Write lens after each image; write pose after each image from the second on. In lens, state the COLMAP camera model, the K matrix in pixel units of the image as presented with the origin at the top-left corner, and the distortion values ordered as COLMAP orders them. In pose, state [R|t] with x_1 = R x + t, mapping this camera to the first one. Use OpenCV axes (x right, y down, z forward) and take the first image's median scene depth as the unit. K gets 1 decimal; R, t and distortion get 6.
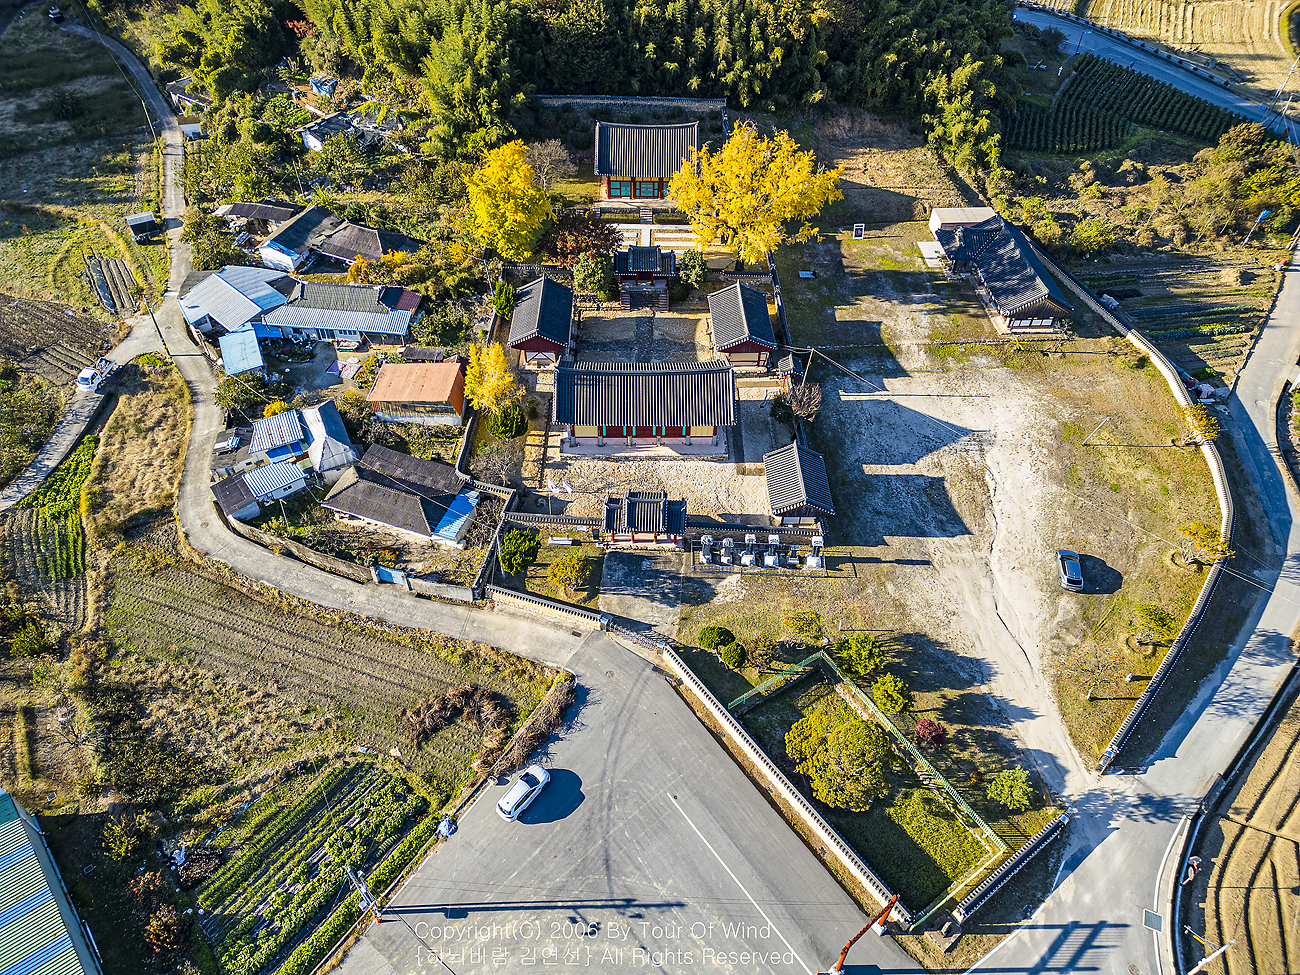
lens RADIAL K [[904.1, 0, 650.2], [0, 904.1, 484.8], [0, 0, 1]] dist [0.084301, -0.073505]
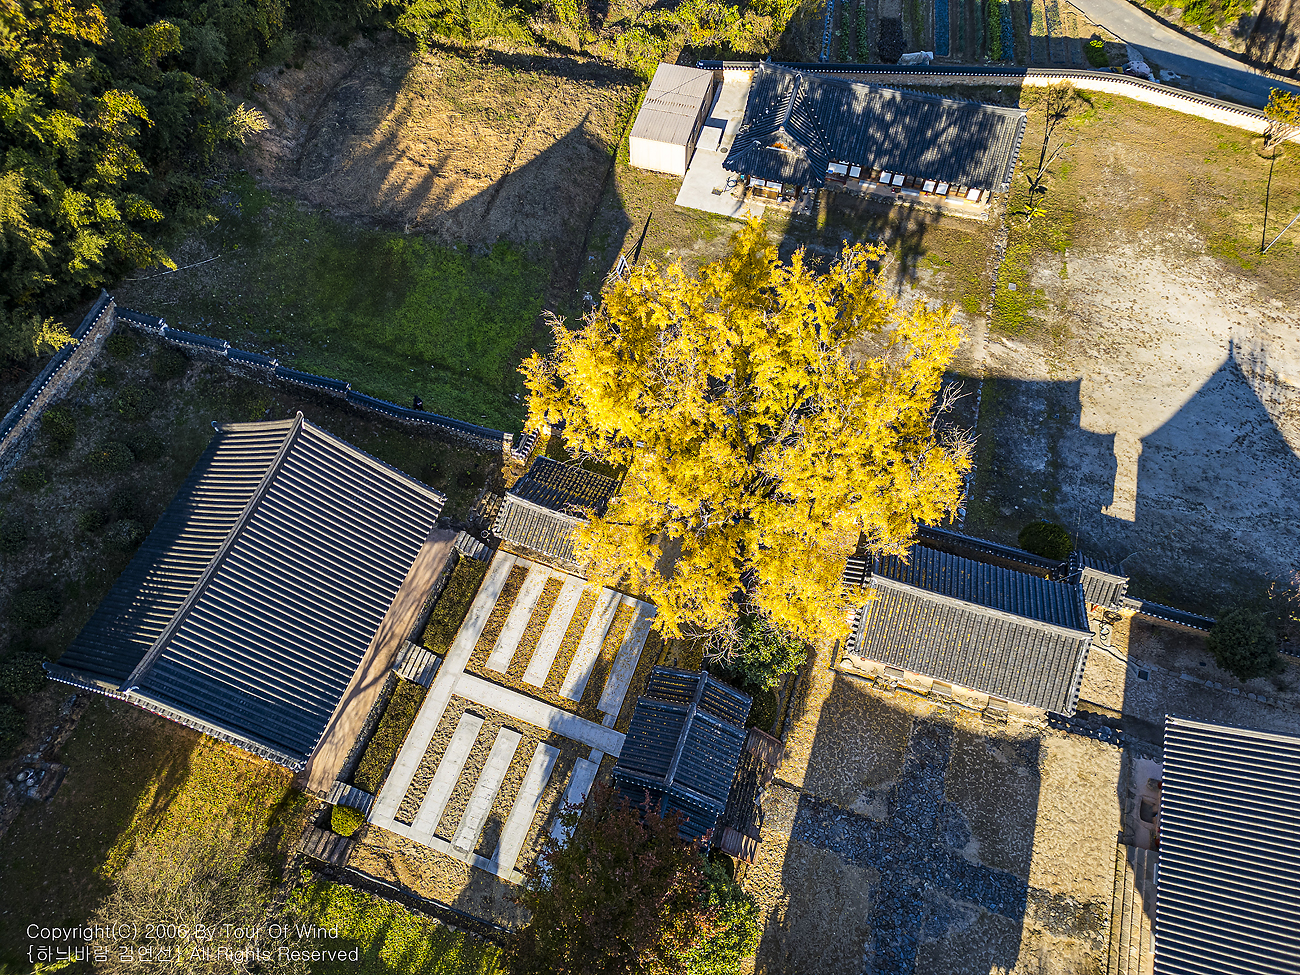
lens RADIAL K [[907.7, 0, 649.6], [0, 907.7, 484.5], [0, 0, 1]] dist [0.068256, -0.056770]
pose [[0.330371, -0.834916, 0.440193, -0.082476], [0.672162, 0.535531, 0.511278, -0.503505], [-0.662611, 0.126970, 0.738123, 0.714910]]
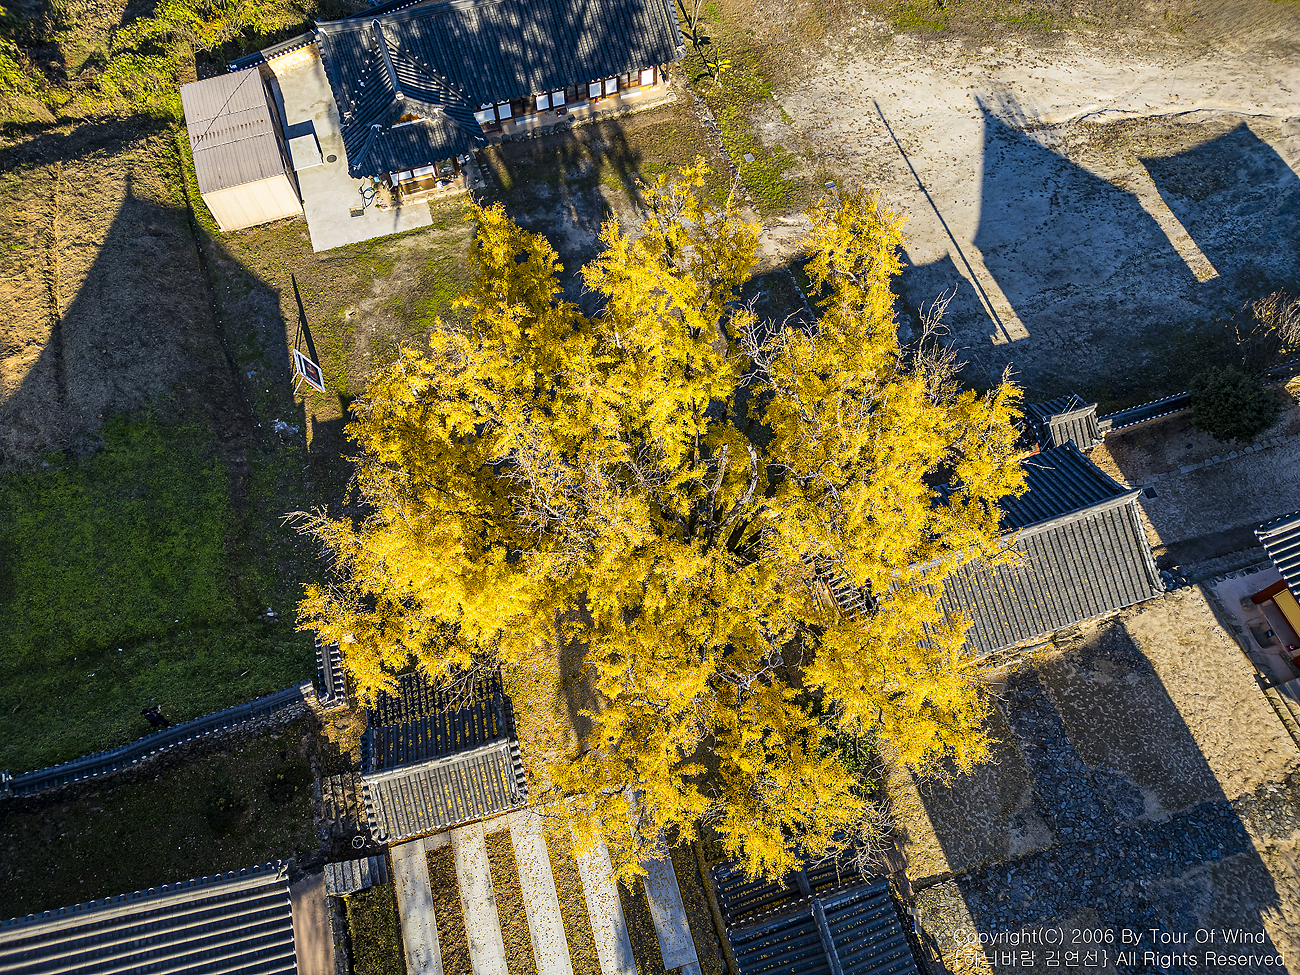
lens RADIAL K [[907.7, 0, 649.6], [0, 907.7, 484.5], [0, 0, 1]] dist [0.068256, -0.056770]
pose [[-0.280509, -0.862865, 0.420450, 0.015415], [0.674479, 0.134466, 0.725945, -0.478382], [-0.682929, 0.487219, 0.544266, 0.827916]]
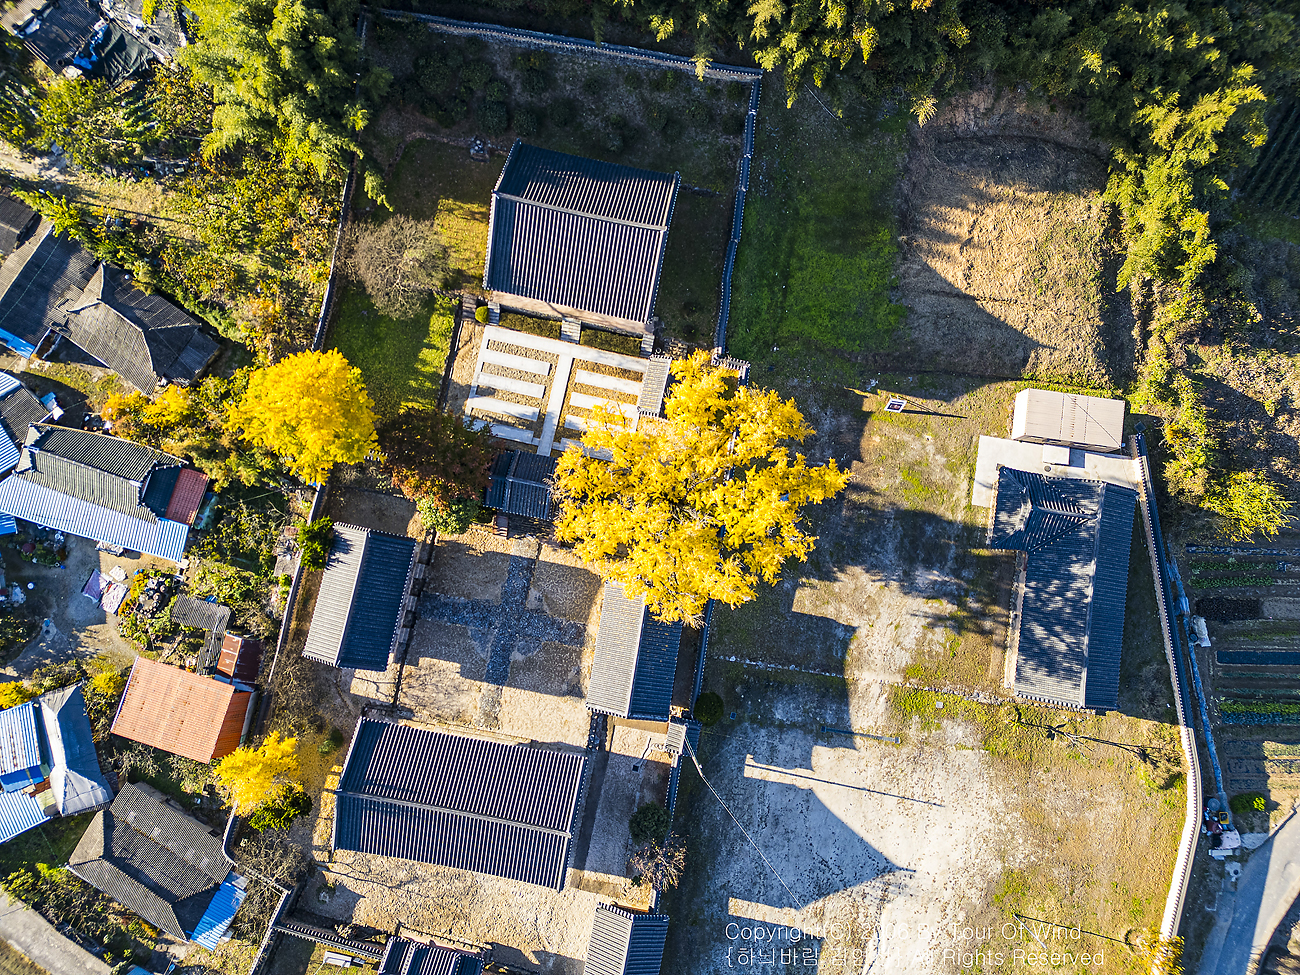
lens RADIAL K [[904.1, 0, 650.2], [0, 904.1, 484.8], [0, 0, 1]] dist [0.084301, -0.073505]
pose [[0.979496, 0.200330, -0.021320, 0.093193], [-0.141180, 0.758049, 0.636734, -0.682245], [0.143719, -0.620669, 0.770789, 0.494835]]
